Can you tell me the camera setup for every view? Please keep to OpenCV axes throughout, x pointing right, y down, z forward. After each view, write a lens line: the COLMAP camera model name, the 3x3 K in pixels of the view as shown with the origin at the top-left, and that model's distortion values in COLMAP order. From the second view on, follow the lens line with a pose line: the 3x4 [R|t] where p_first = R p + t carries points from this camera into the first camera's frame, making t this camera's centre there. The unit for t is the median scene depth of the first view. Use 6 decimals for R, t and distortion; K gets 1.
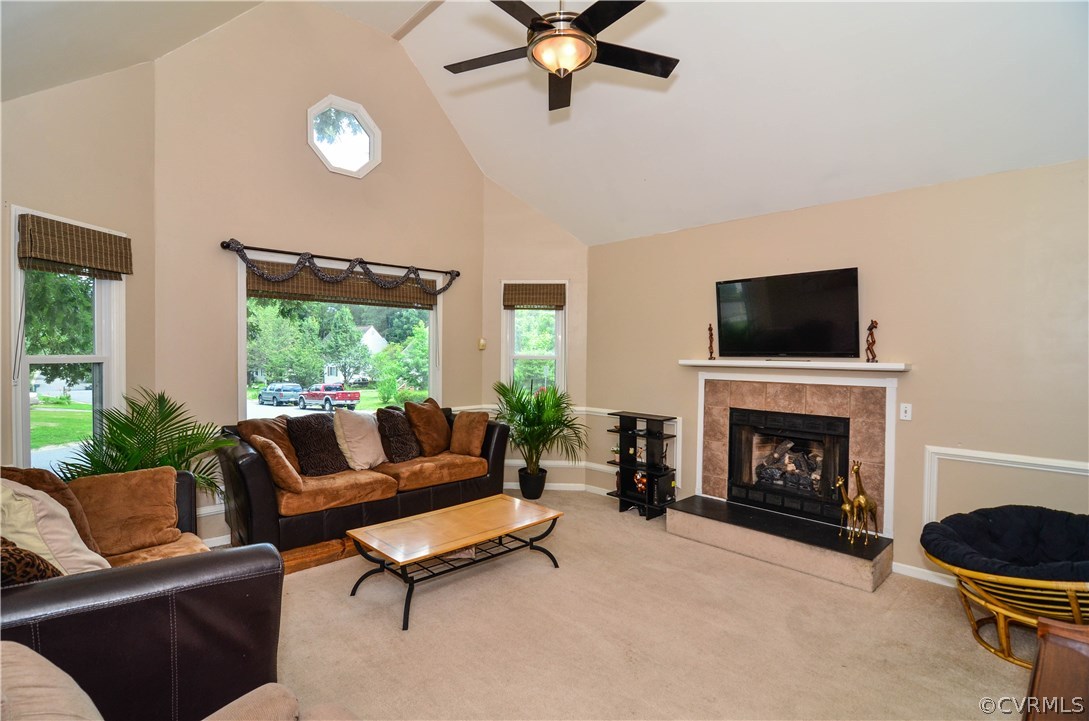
lens RADIAL K [[528.3, 0, 546.3], [0, 528.3, 363.4], [0, 0, 1]] dist [0.002688, -0.017578]
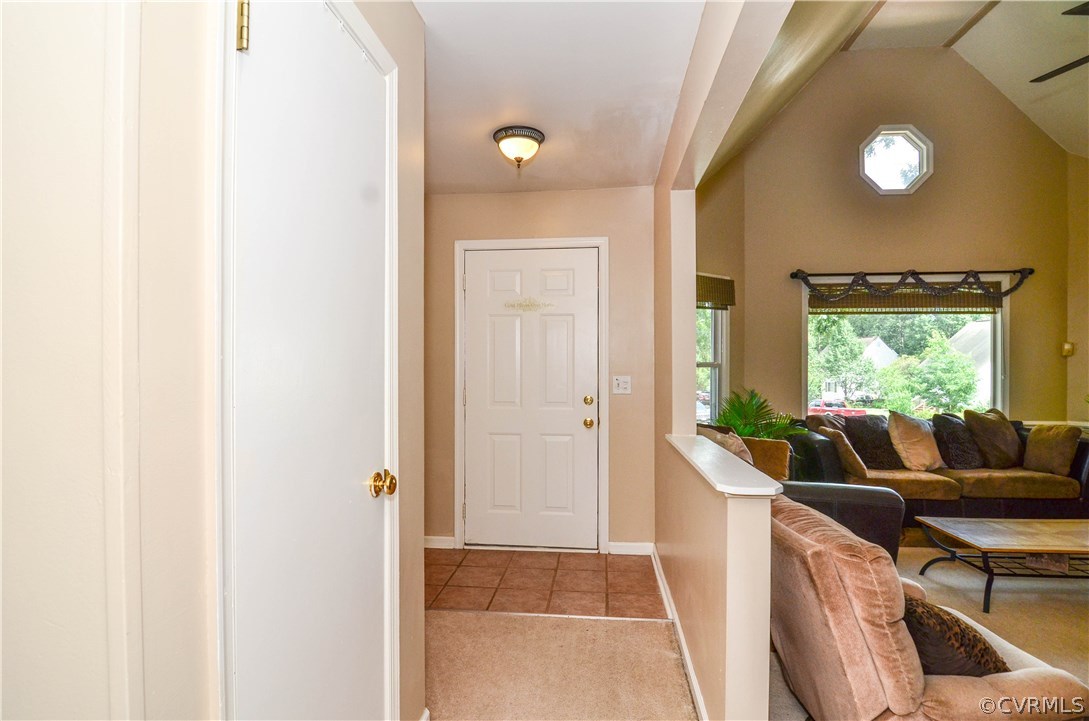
lens RADIAL K [[528.3, 0, 546.3], [0, 528.3, 363.4], [0, 0, 1]] dist [0.002688, -0.017578]
pose [[0.633812, -0.006326, -0.773461, -0.006372], [-0.014184, 0.999703, -0.019799, 0.018568], [0.773357, 0.023520, 0.633535, -0.231864]]
